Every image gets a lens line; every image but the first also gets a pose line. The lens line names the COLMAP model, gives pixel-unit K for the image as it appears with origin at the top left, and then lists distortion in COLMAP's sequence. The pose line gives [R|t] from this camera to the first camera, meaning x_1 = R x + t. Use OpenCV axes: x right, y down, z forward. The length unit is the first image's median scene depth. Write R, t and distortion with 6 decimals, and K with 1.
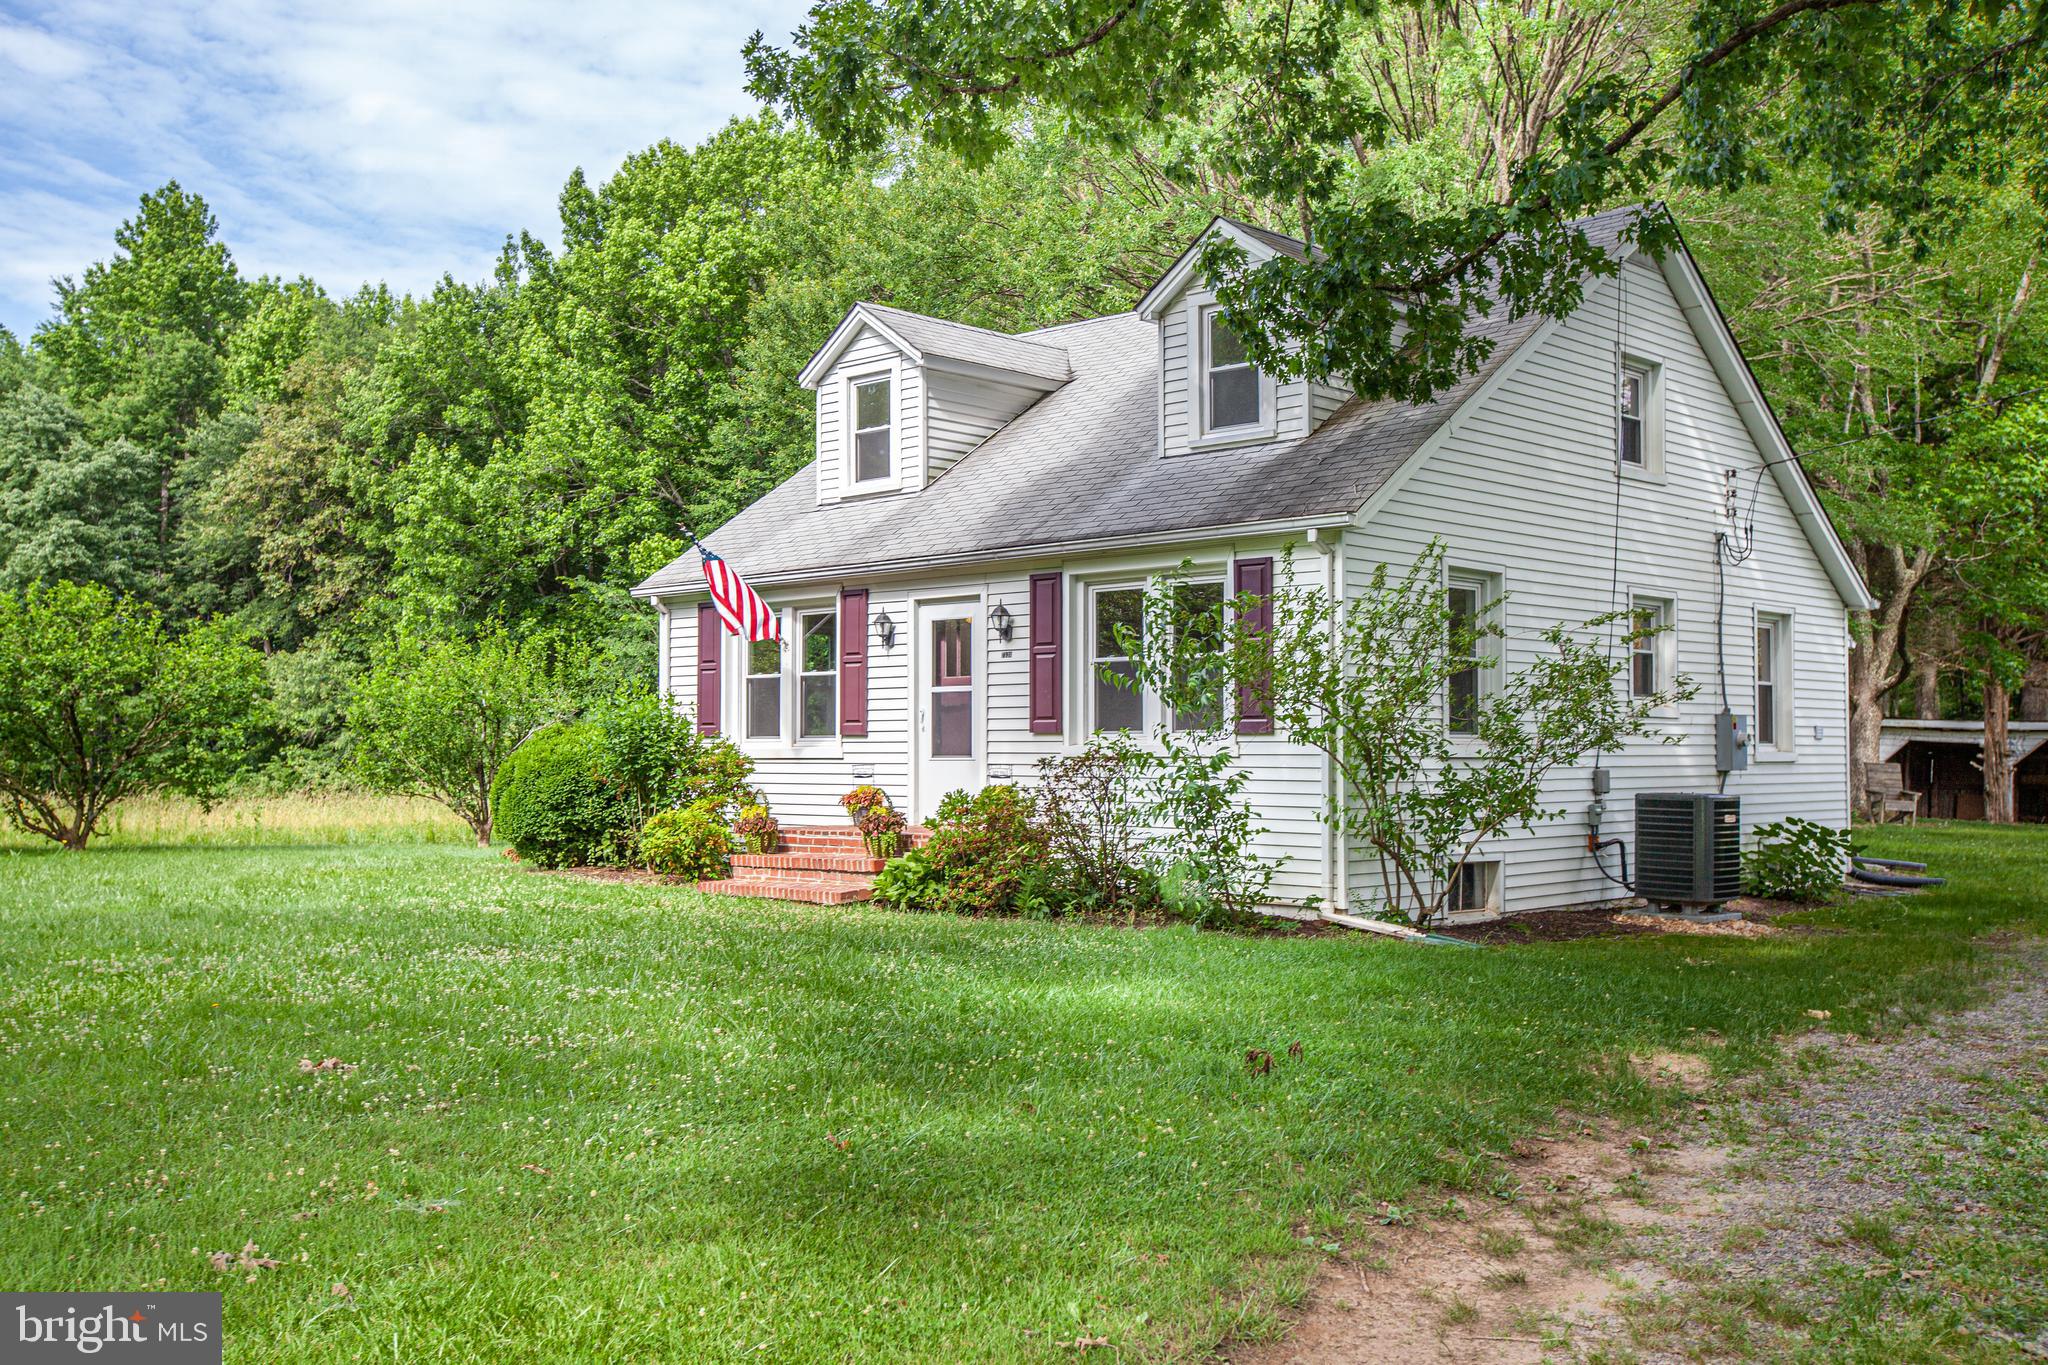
lens RADIAL K [[1975.5, 0, 1012.1], [0, 1975.5, 698.1], [0, 0, 1]] dist [0.084414, 0.000000]
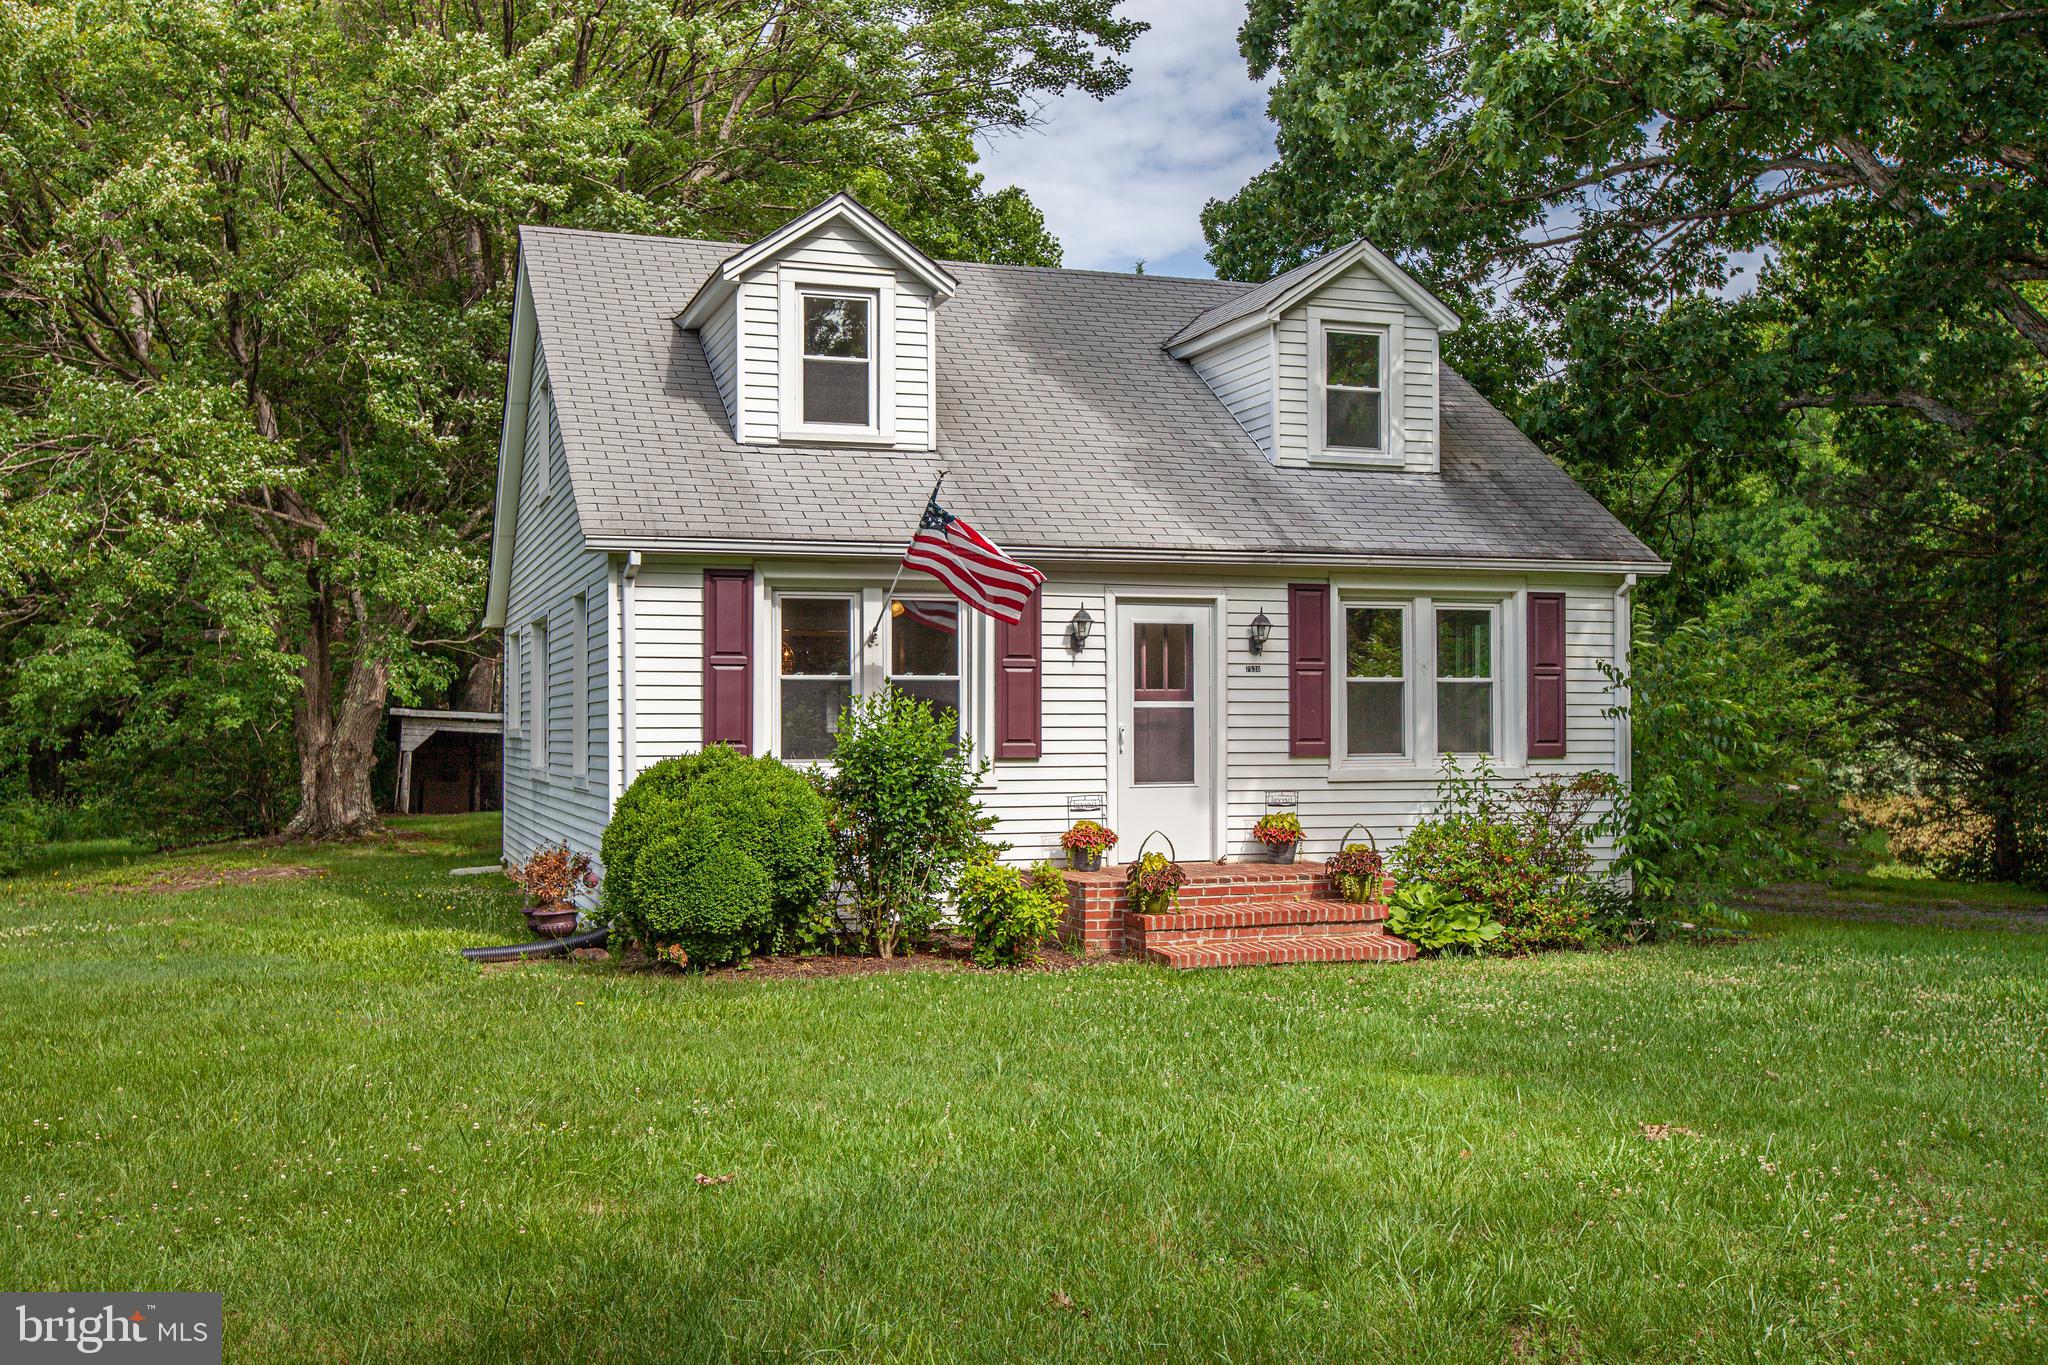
lens RADIAL K [[1975.5, 0, 1012.5], [0, 1975.5, 690.3], [0, 0, 1]] dist [0.084414, 0.000000]
pose [[0.452602, 0.015251, 0.891582, -0.798914], [-0.023713, 0.999706, -0.005063, -0.004652], [-0.891397, -0.018851, 0.452831, 0.644866]]
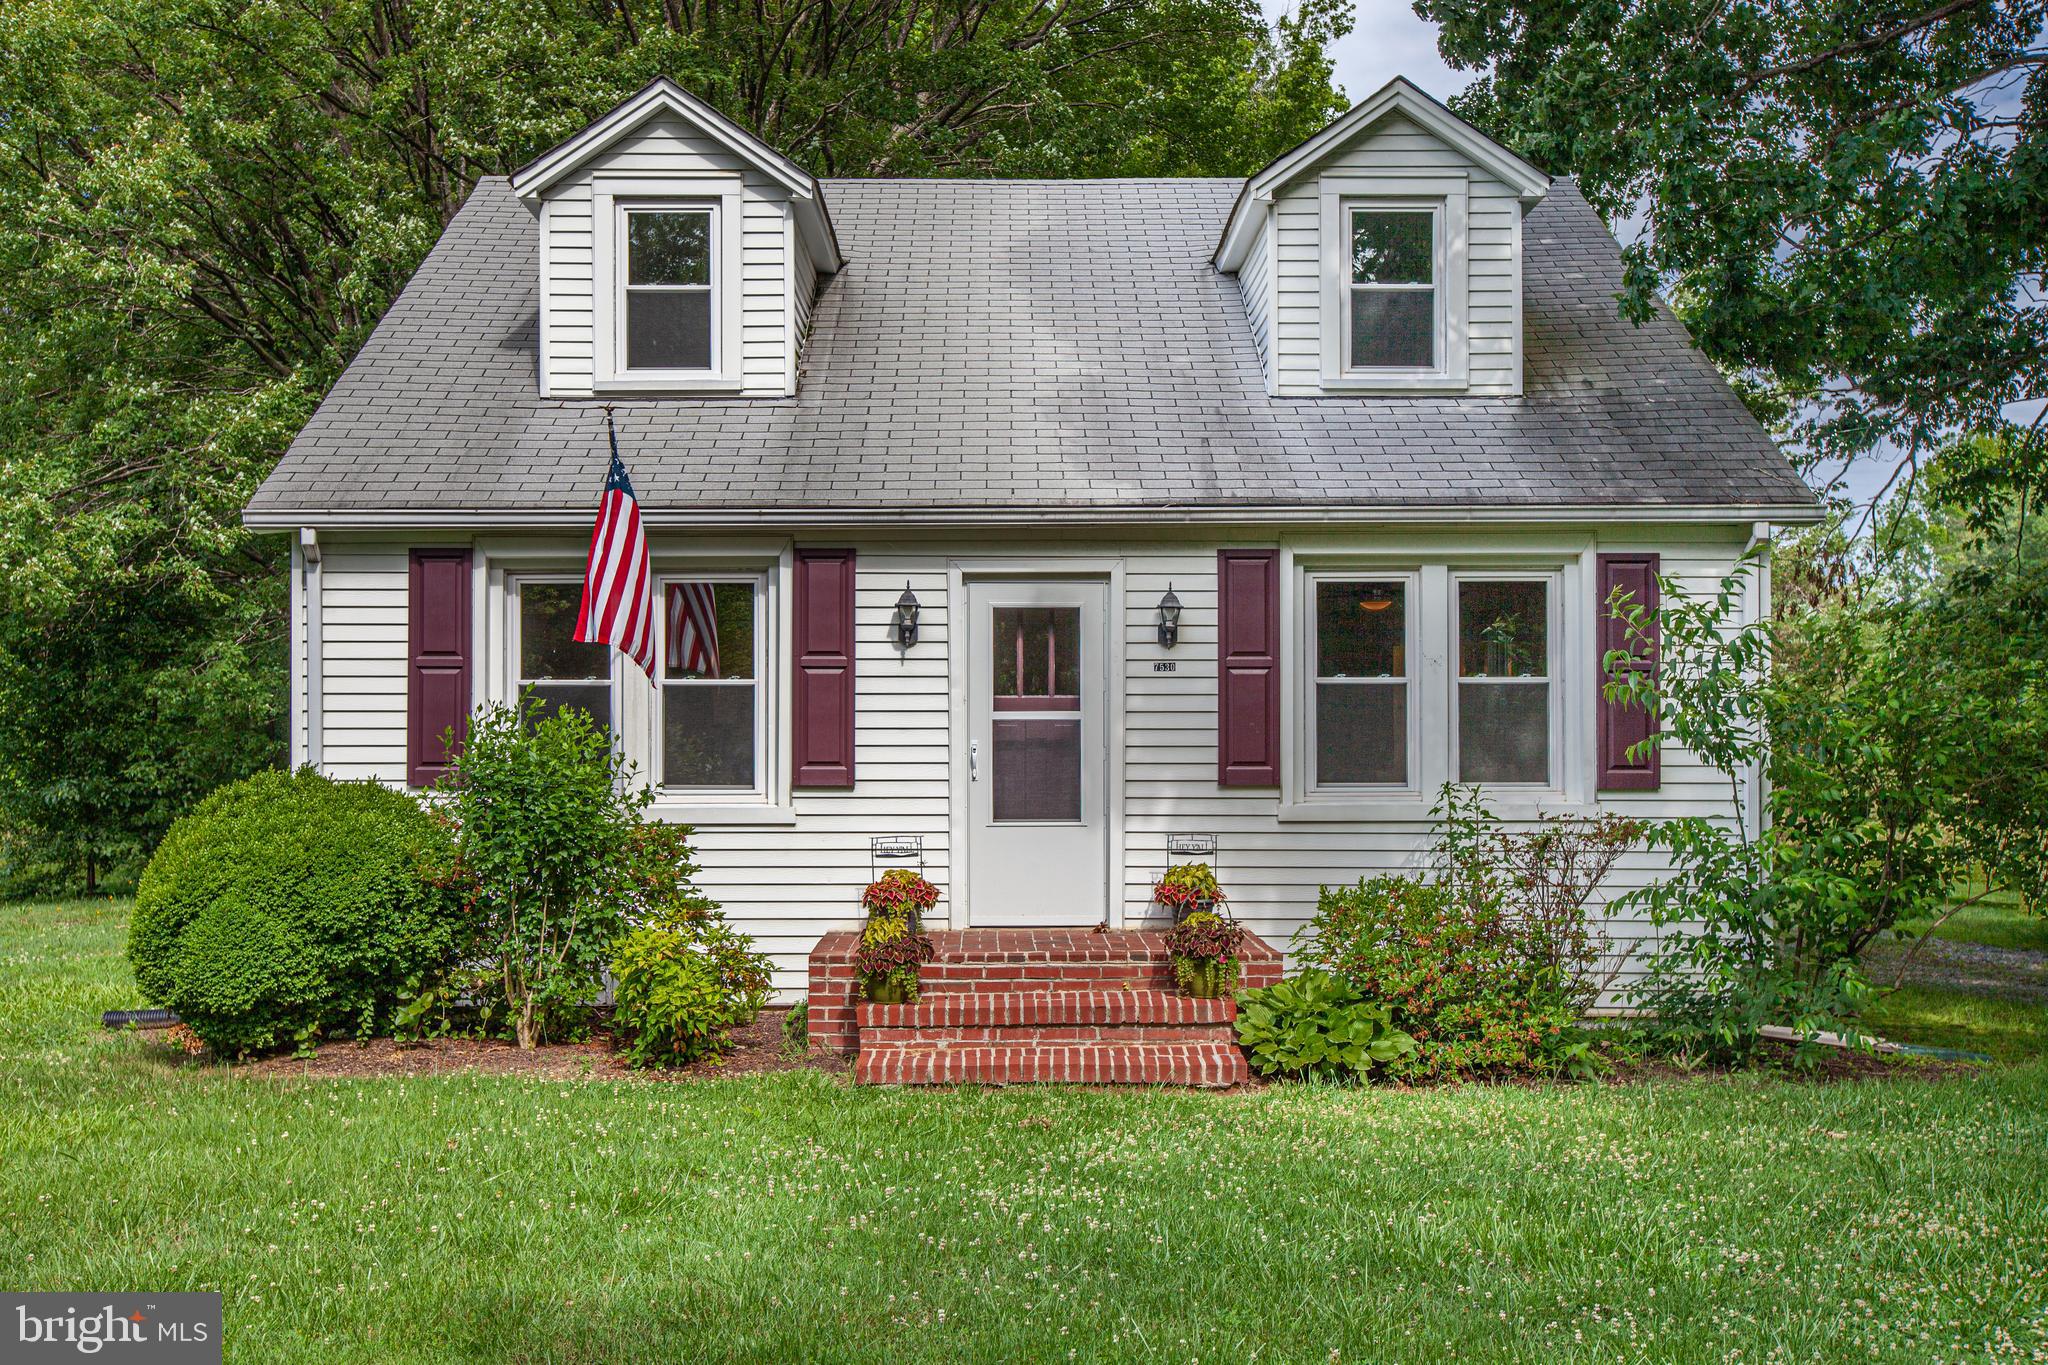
lens RADIAL K [[1975.5, 0, 1006.2], [0, 1975.5, 702.3], [0, 0, 1]] dist [0.084414, 0.000000]
pose [[0.718003, 0.014481, 0.695889, -0.469297], [-0.019696, 0.999806, -0.000483, -0.008097], [-0.695761, -0.013360, 0.718149, 0.524081]]
